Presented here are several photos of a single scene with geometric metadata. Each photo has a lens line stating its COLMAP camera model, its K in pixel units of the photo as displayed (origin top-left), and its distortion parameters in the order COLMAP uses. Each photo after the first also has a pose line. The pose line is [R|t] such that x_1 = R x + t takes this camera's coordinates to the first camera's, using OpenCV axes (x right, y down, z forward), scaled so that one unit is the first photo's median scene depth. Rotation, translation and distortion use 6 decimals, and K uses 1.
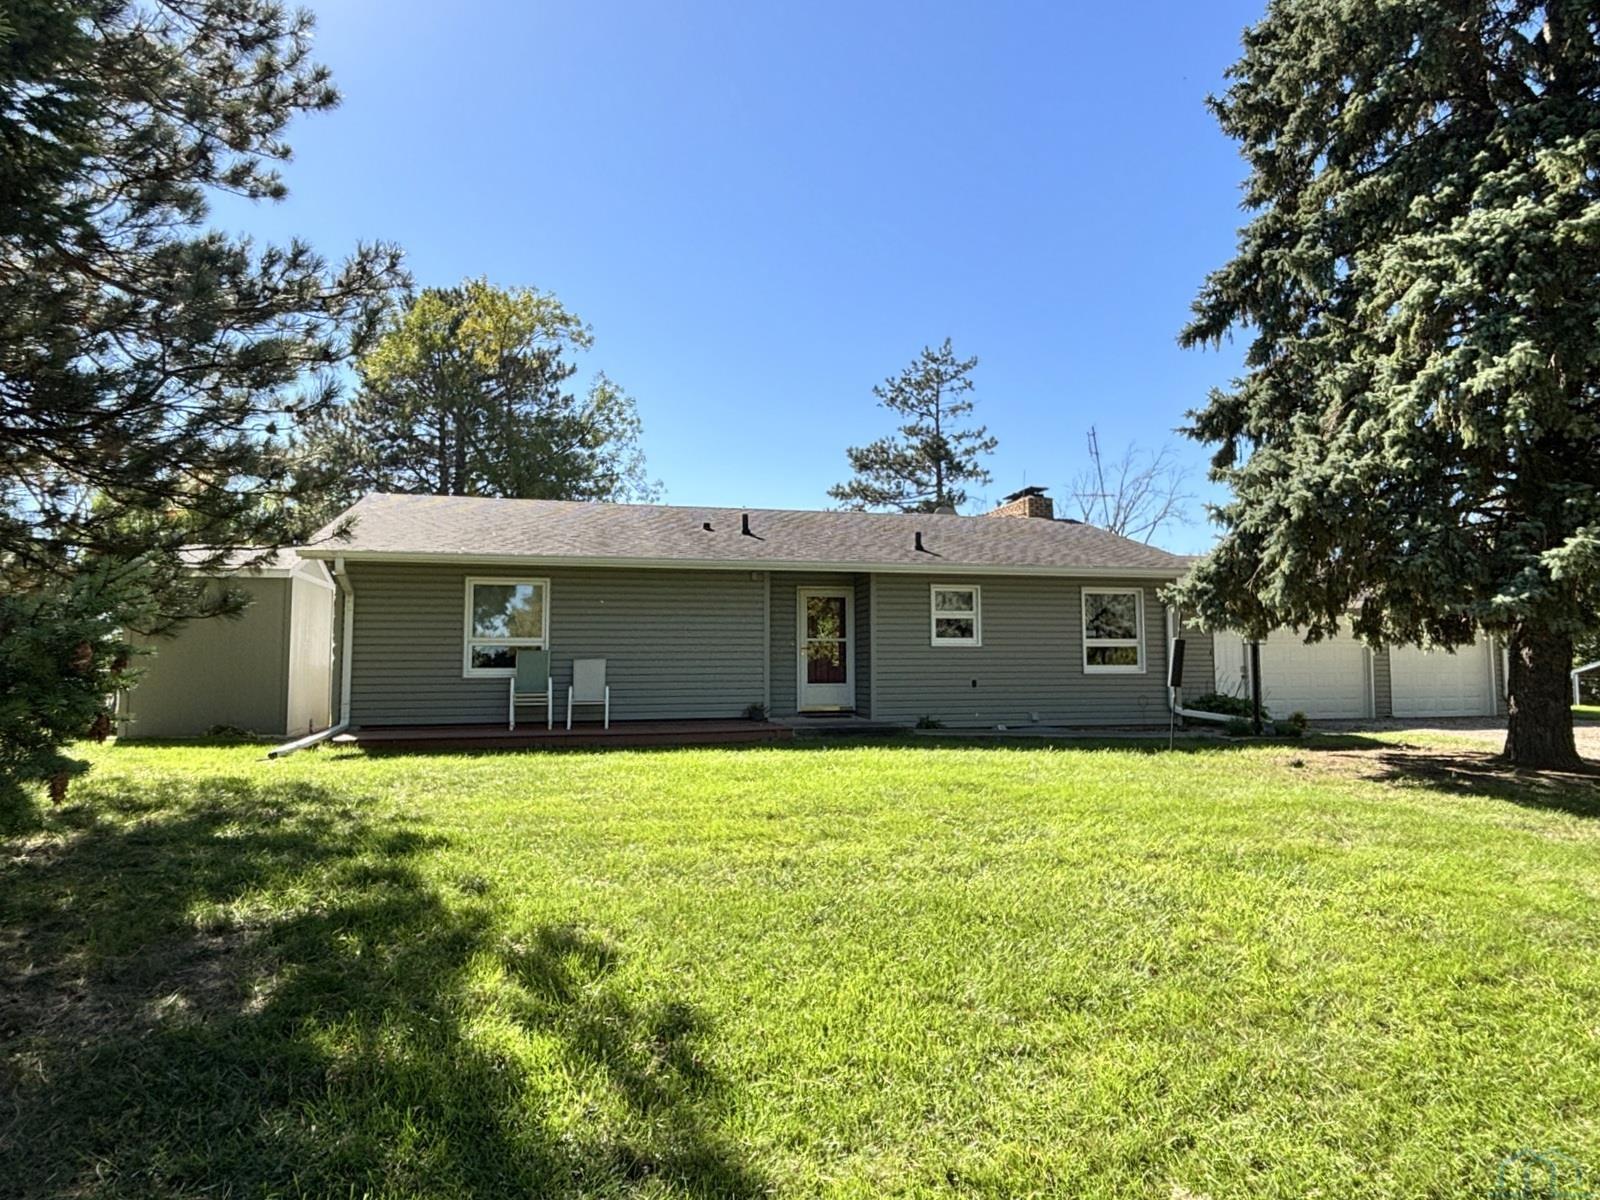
lens RADIAL K [[927.8, 0, 798.1], [0, 927.8, 601.0], [0, 0, 1]] dist [0.004014, 0.000264]
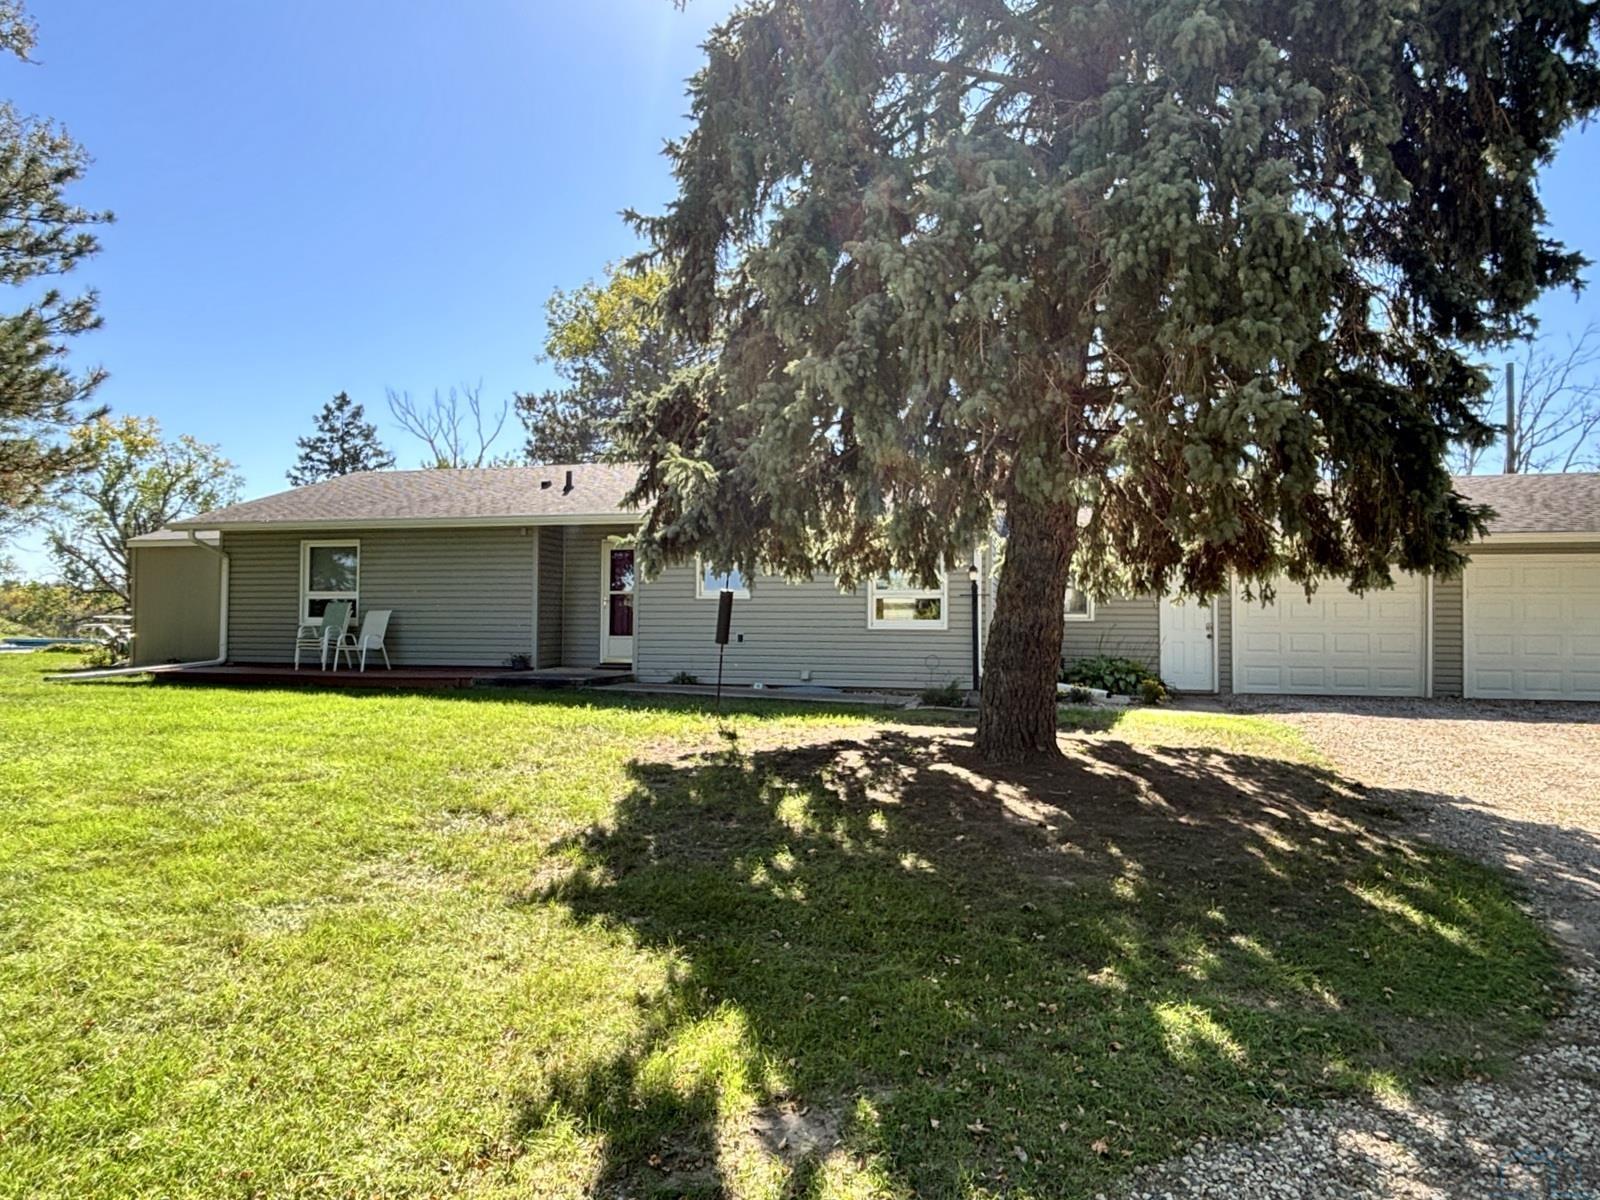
lens RADIAL K [[927.8, 0, 798.3], [0, 927.8, 600.7], [0, 0, 1]] dist [0.004014, 0.000264]
pose [[0.905415, -0.000376, -0.424528, 0.686275], [0.022328, 0.998658, 0.046735, 0.009046], [0.423941, -0.051793, 0.904208, 0.186208]]
